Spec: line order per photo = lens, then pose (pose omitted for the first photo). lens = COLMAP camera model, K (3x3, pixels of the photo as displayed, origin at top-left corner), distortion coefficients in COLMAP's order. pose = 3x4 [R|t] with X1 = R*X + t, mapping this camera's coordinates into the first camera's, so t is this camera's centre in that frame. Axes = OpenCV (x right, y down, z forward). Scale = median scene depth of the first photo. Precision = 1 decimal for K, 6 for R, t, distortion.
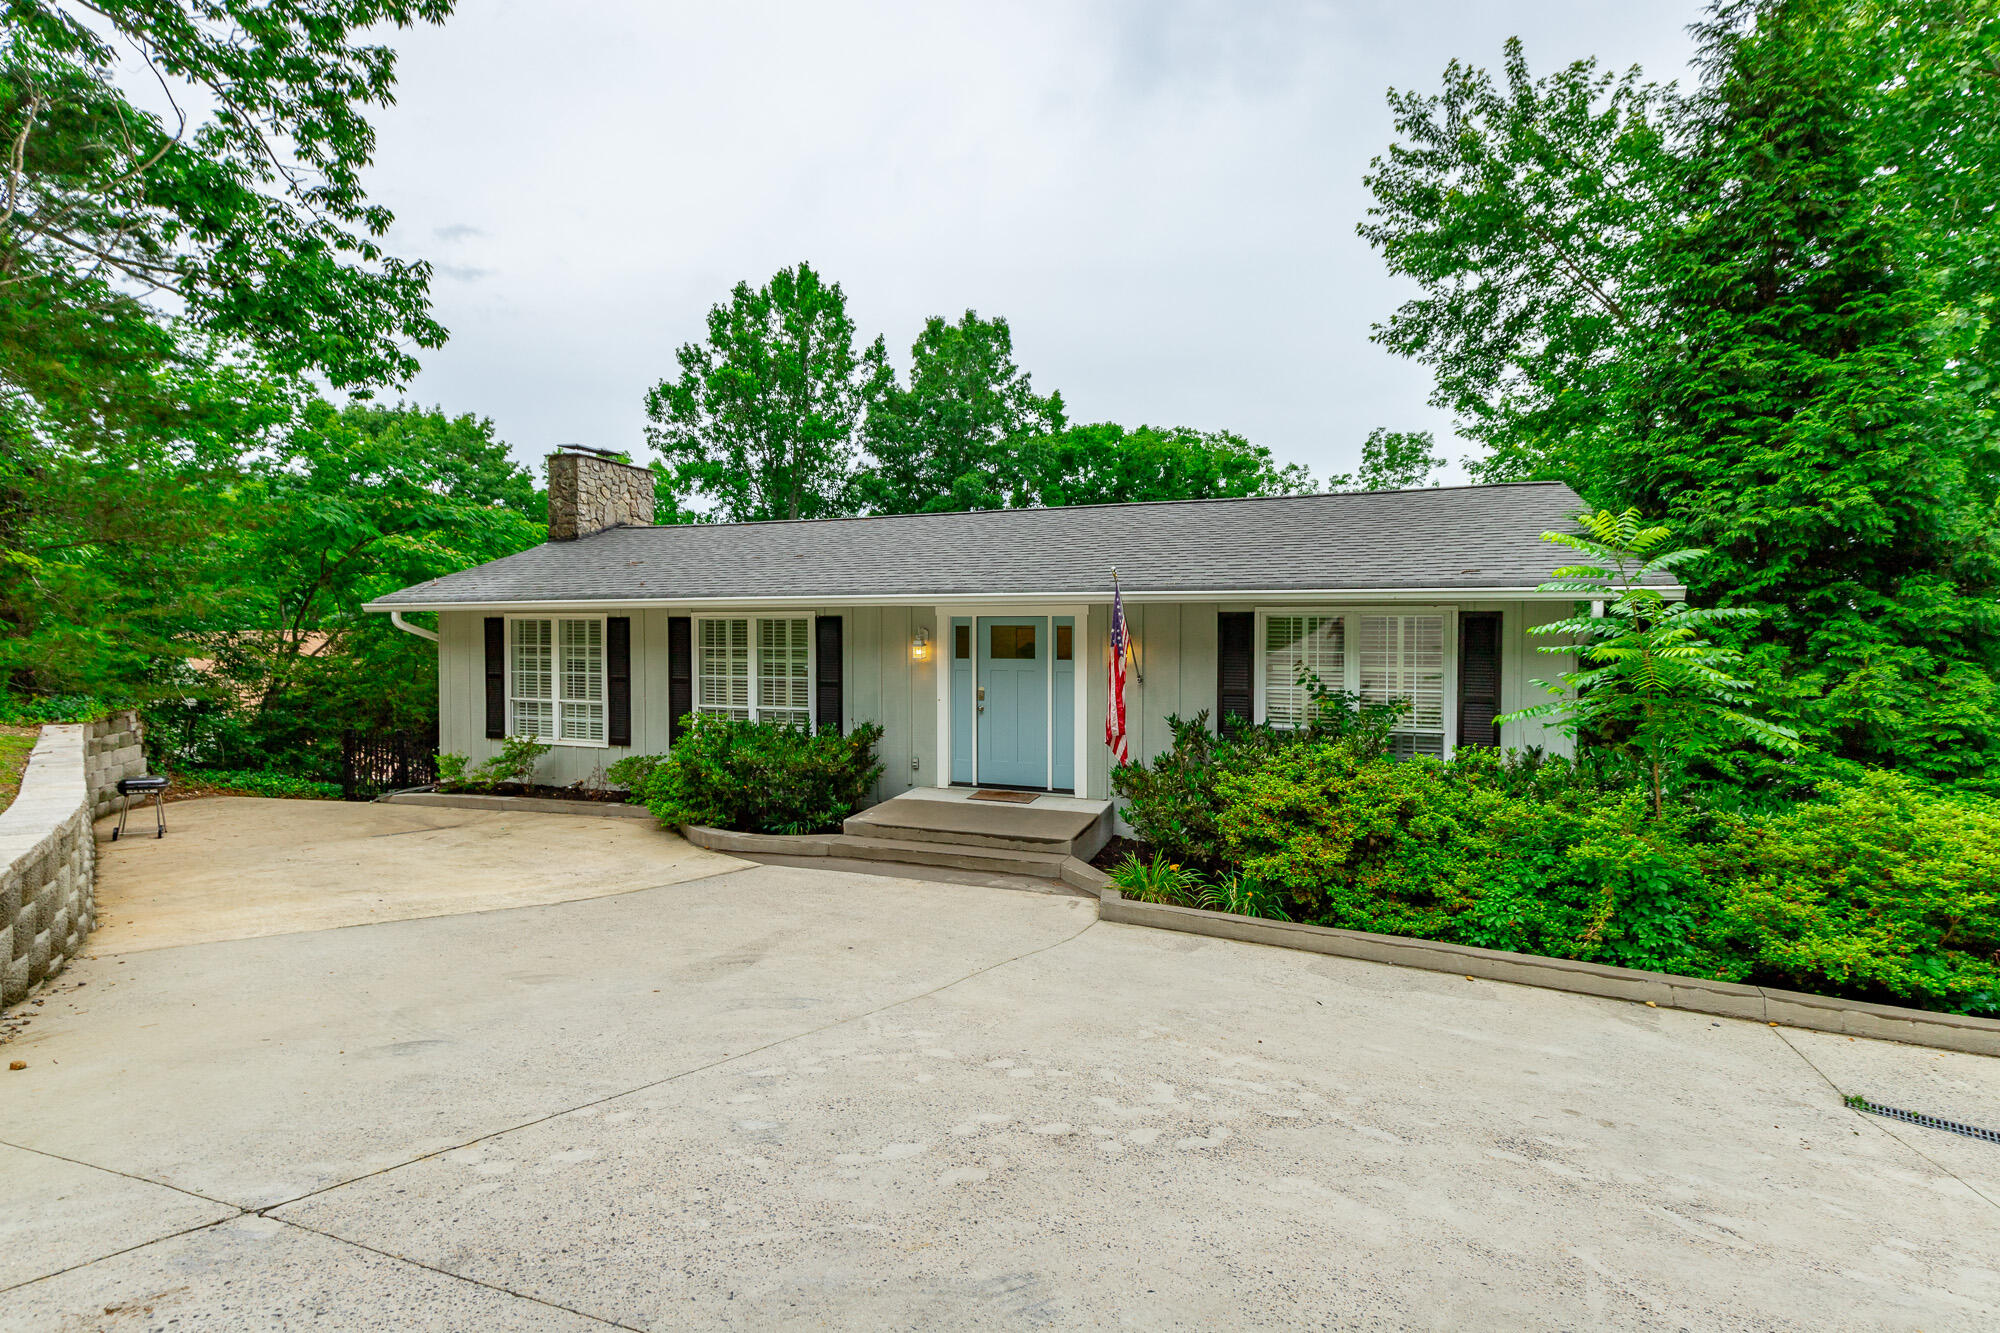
lens RADIAL K [[913.2, 0, 980.6], [0, 913.2, 644.5], [0, 0, 1]] dist [0.007386, -0.000164]
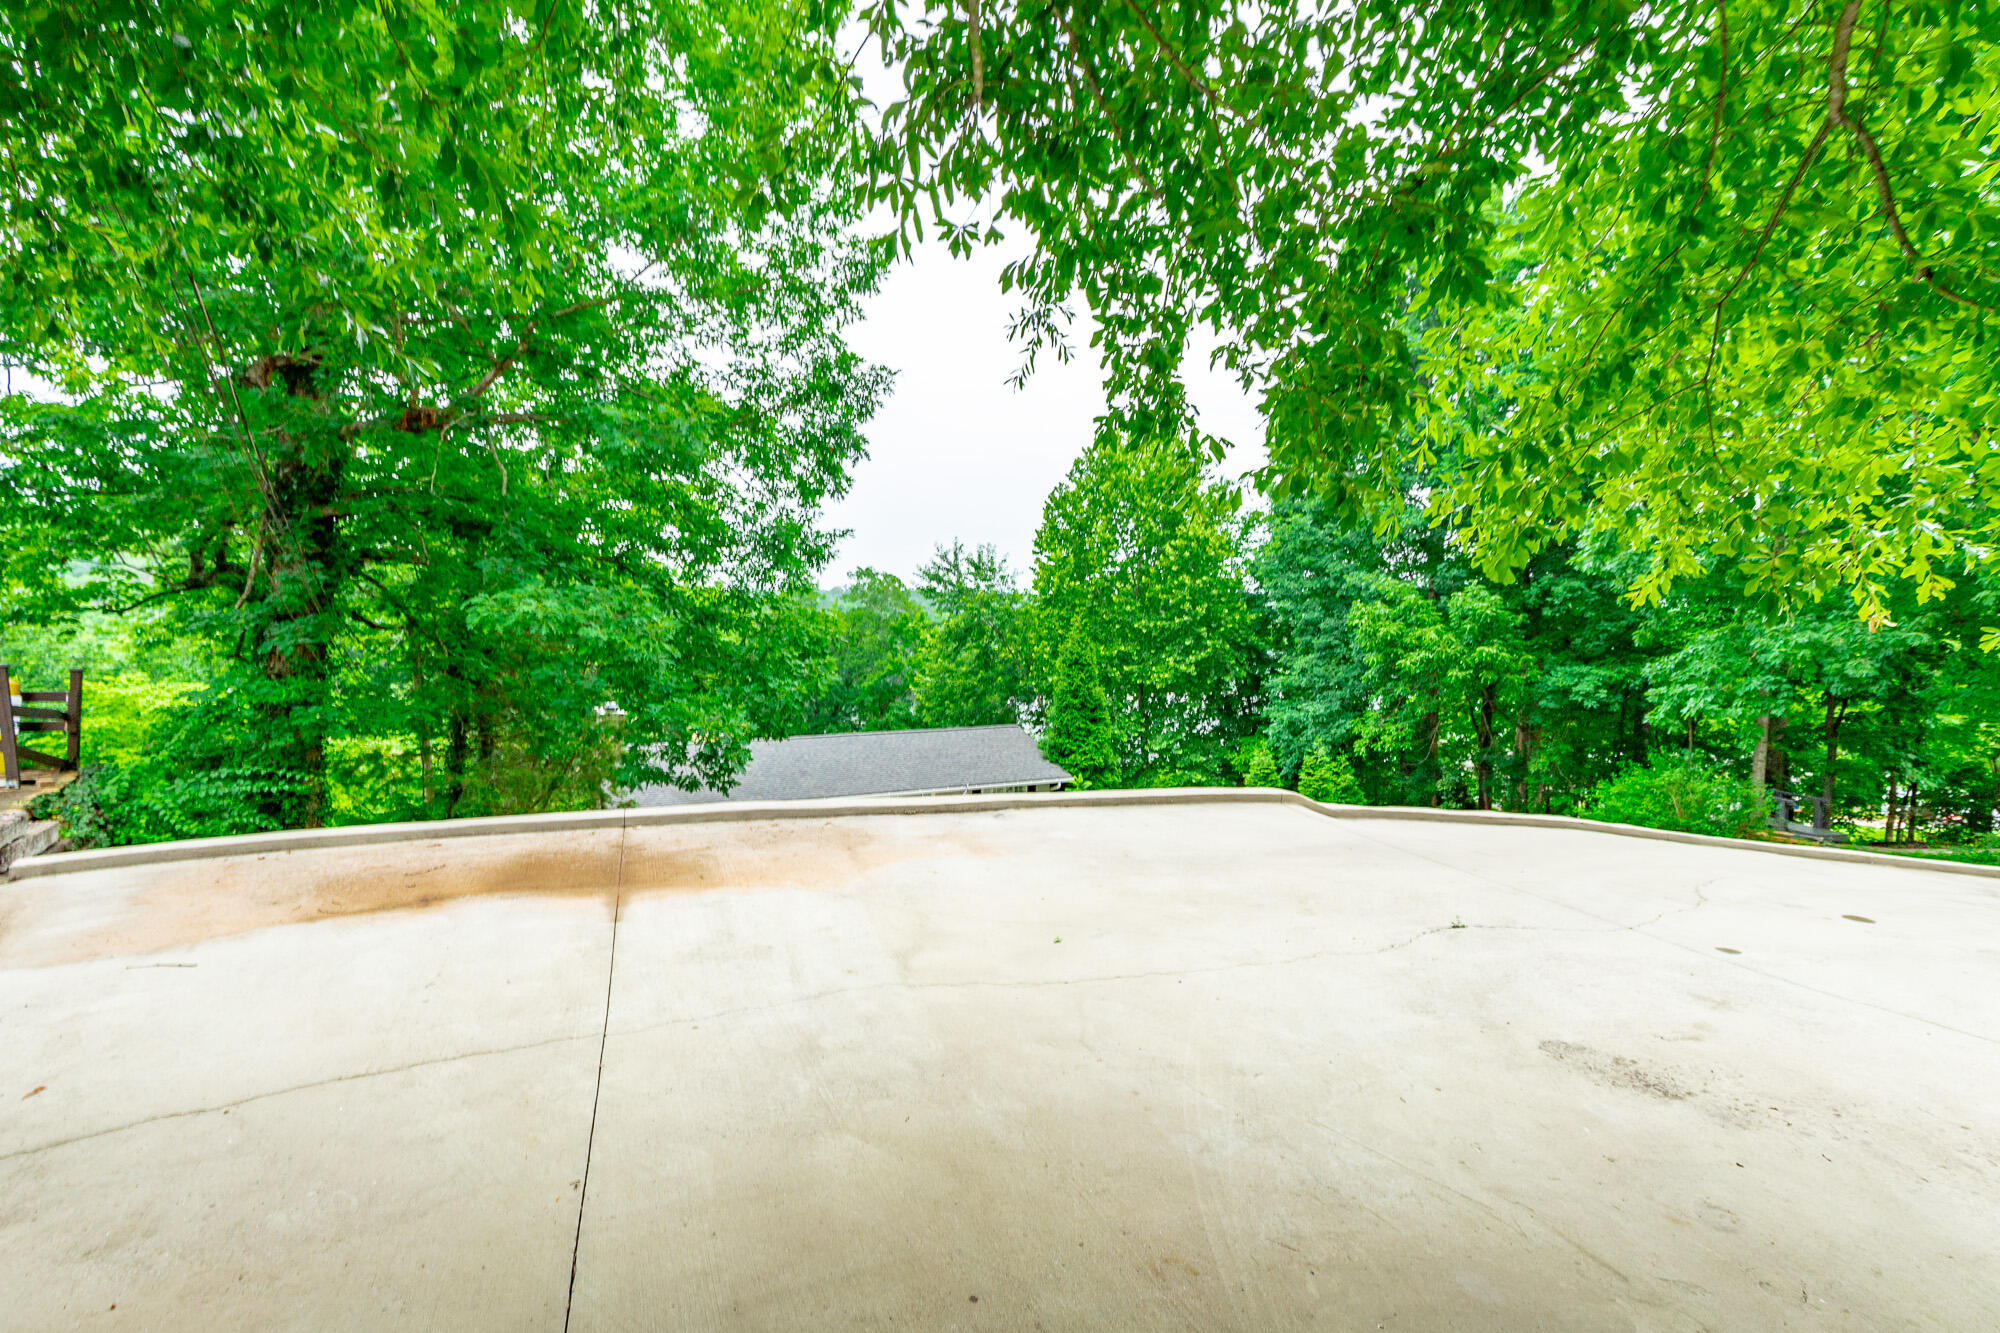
lens RADIAL K [[900.8, 0, 990.5], [0, 900.8, 660.9], [0, 0, 1]] dist [0.007670, -0.000388]
pose [[0.669966, -0.029727, 0.741797, -1.627624], [0.006450, 0.999393, 0.034225, -0.467938], [-0.742364, -0.018145, 0.669751, -0.962147]]
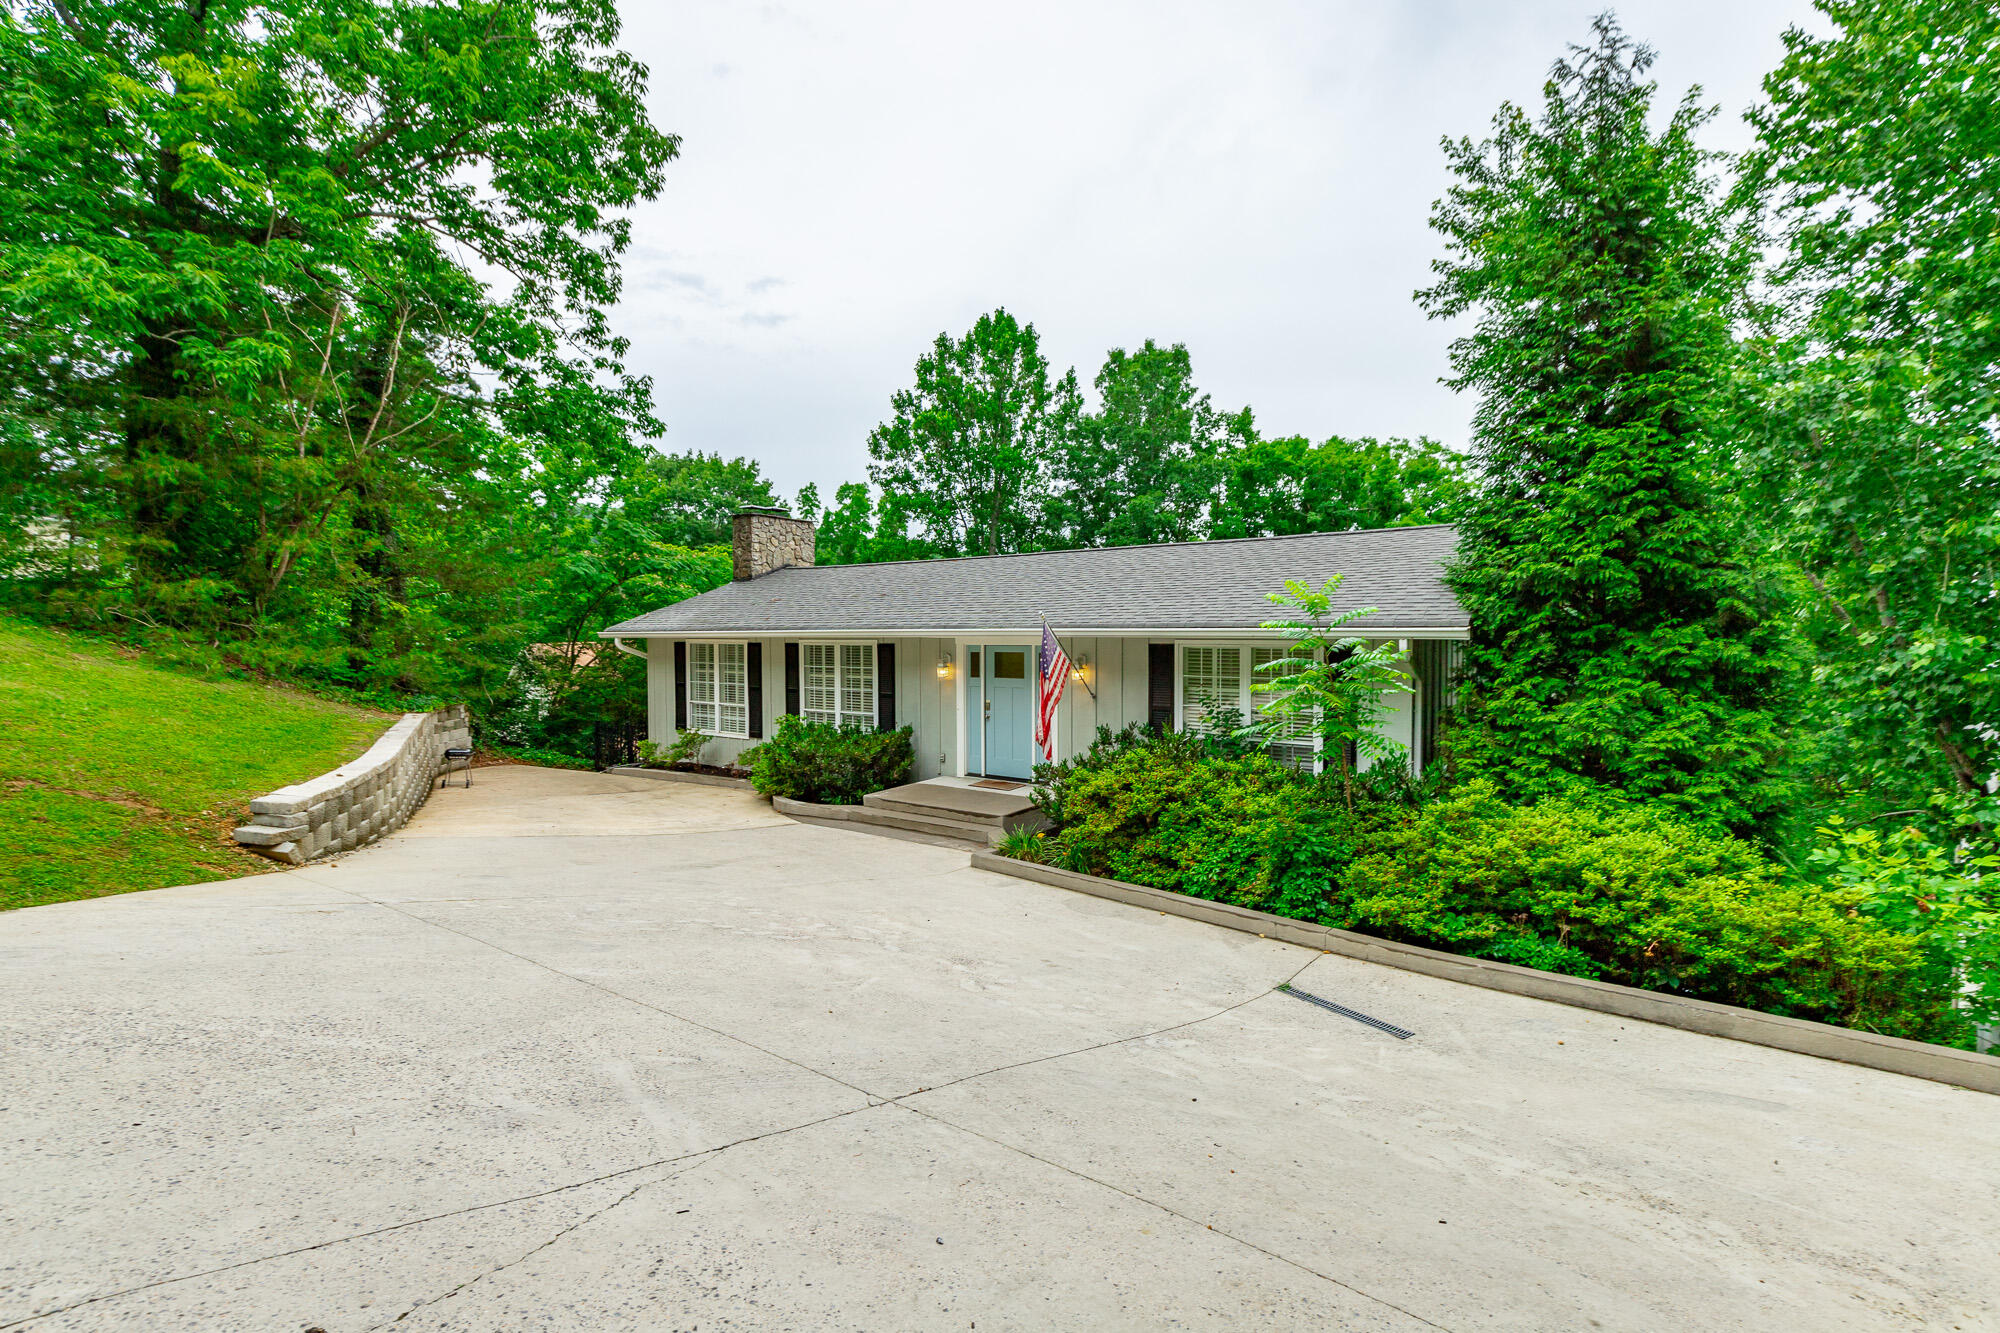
lens RADIAL K [[900.8, 0, 990.5], [0, 900.8, 660.9], [0, 0, 1]] dist [0.007670, -0.000388]
pose [[0.964440, 0.006401, -0.264223, 0.285936], [-0.003401, 0.999924, 0.011810, -0.019408], [0.264278, -0.010491, 0.964389, -0.185021]]
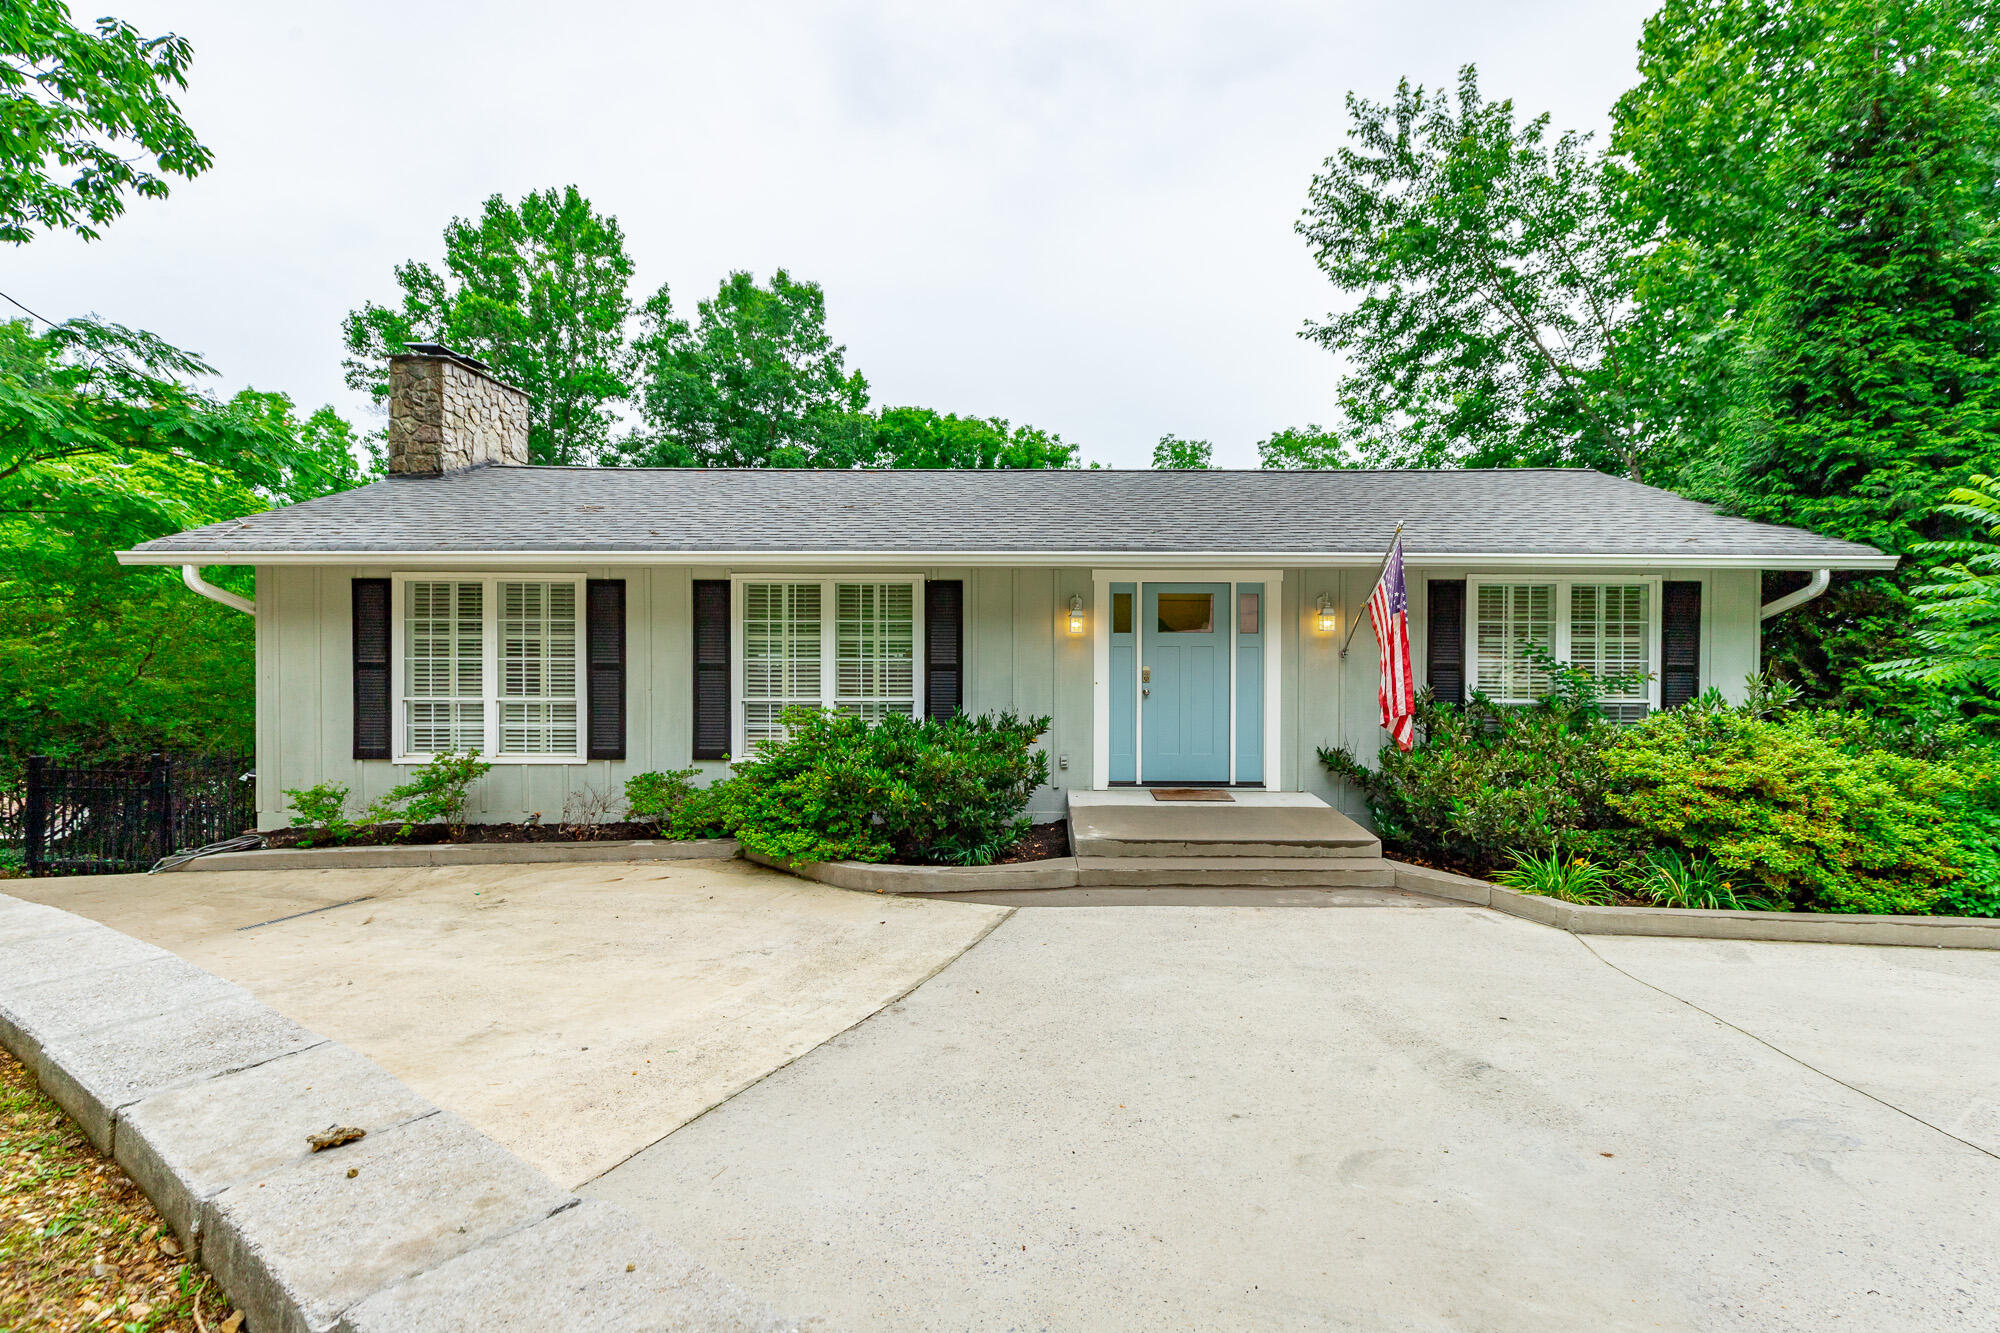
lens RADIAL K [[904.9, 0, 1027.0], [0, 904.9, 631.2], [0, 0, 1]] dist [0.006512, 0.000510]
pose [[0.934233, -0.000275, 0.356663, -0.337469], [0.003934, 0.999947, -0.009534, 0.018453], [-0.356642, 0.010310, 0.934184, 0.220115]]
